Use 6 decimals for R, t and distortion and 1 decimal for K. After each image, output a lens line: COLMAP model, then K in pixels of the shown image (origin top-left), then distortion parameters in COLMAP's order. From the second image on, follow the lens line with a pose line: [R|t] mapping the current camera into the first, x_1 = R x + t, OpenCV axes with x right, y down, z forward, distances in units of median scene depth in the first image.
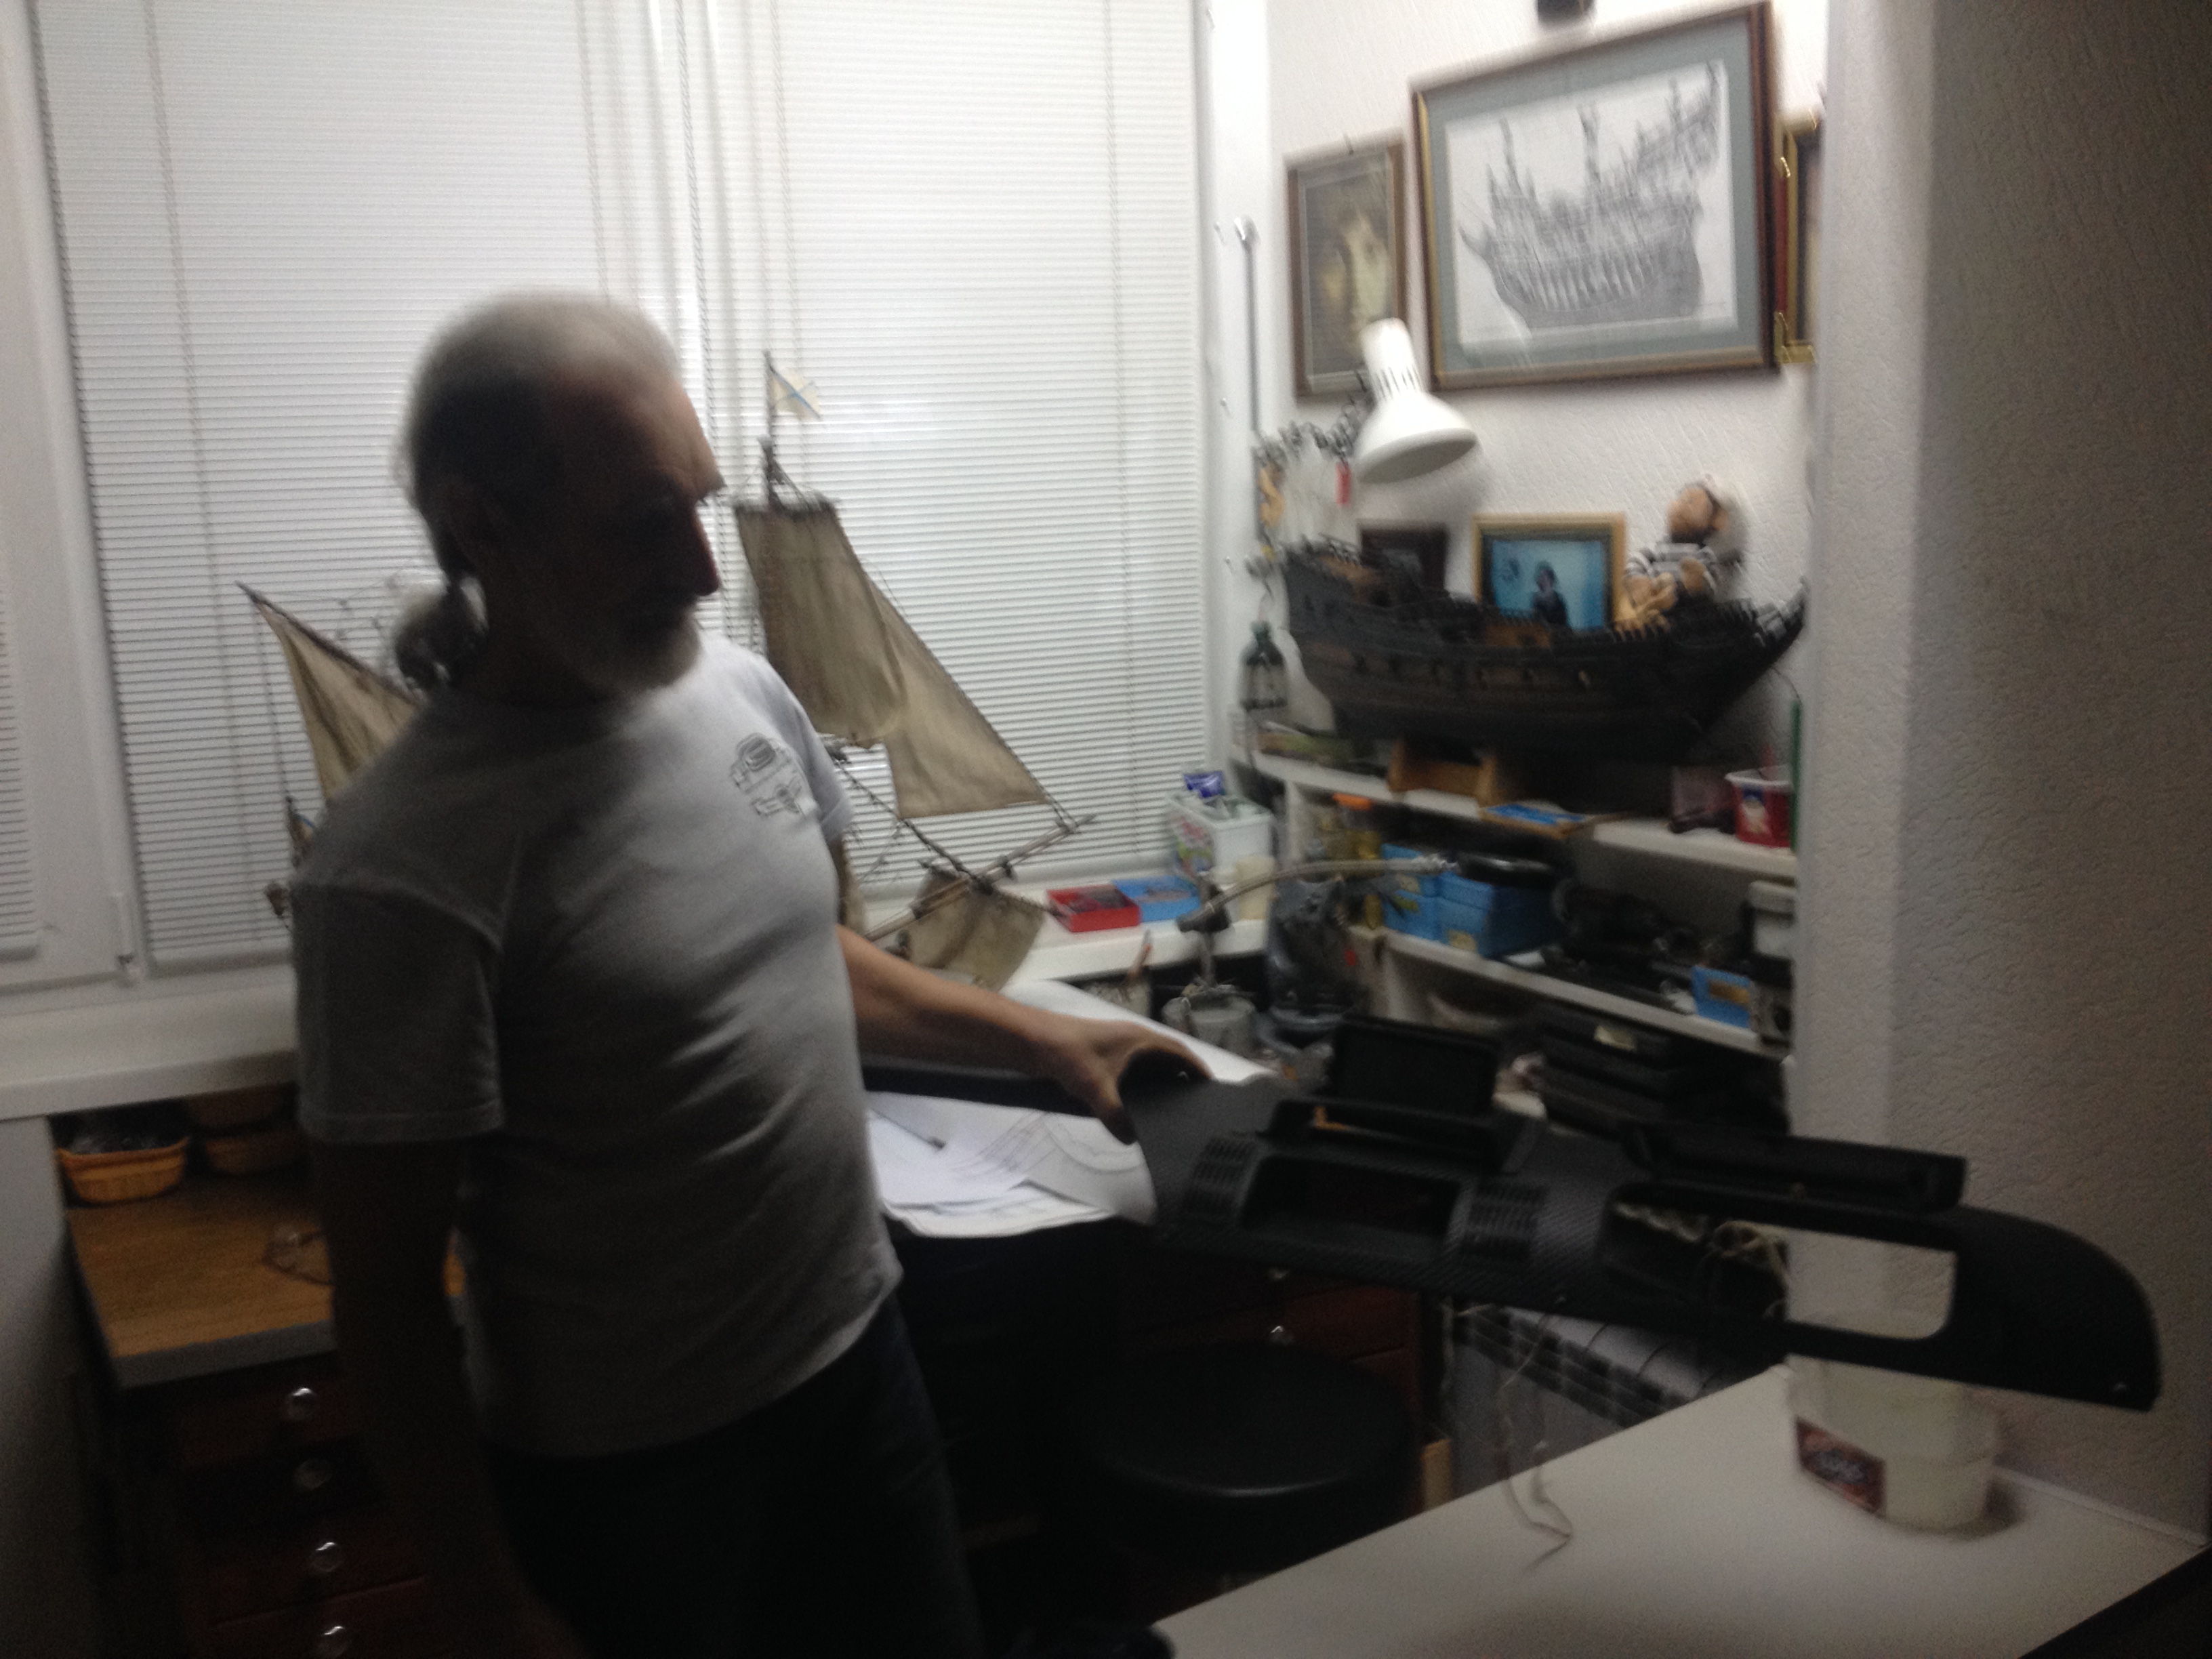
lens RADIAL K [[2040.2, 0, 1106.0], [0, 2040.2, 829.5], [0, 0, 1]] dist [0.144946, -0.350634]
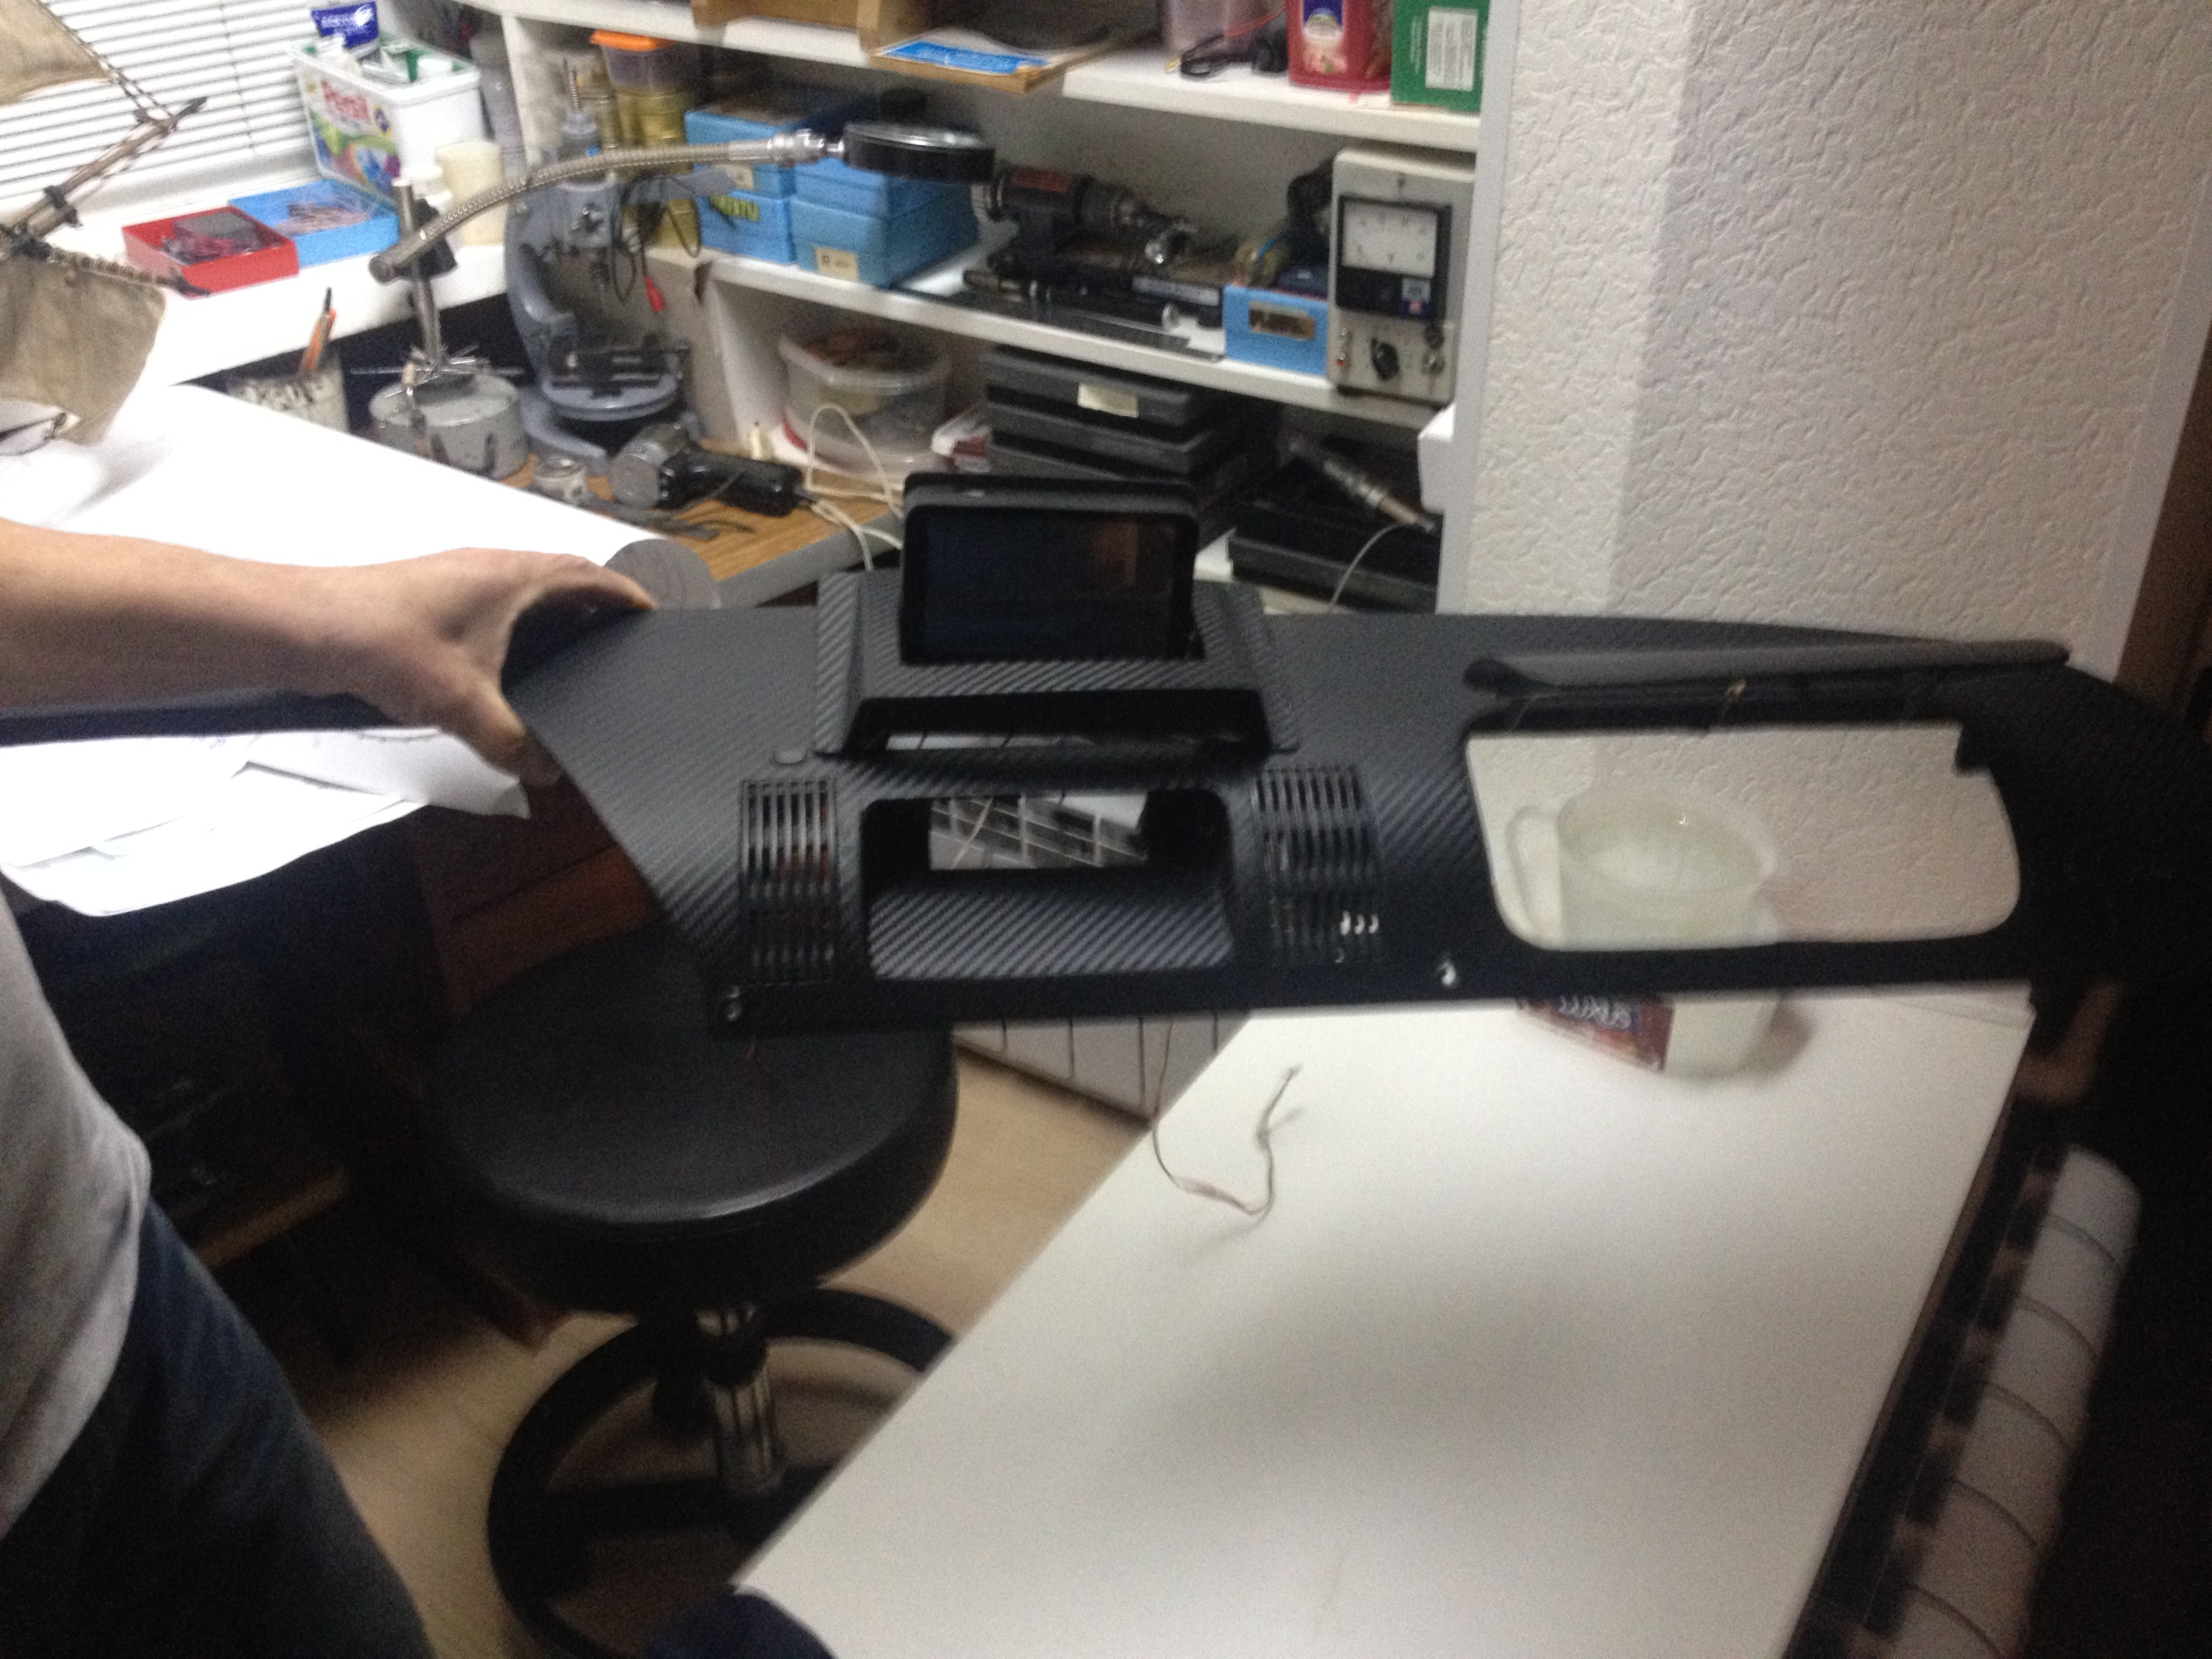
lens RADIAL K [[2040.2, 0, 1106.0], [0, 2040.2, 829.5], [0, 0, 1]] dist [0.144946, -0.350634]
pose [[0.899781, -0.202326, 0.386598, -0.043799], [0.050149, 0.928079, 0.368990, -0.017404], [-0.433450, -0.312623, 0.845215, 0.327721]]
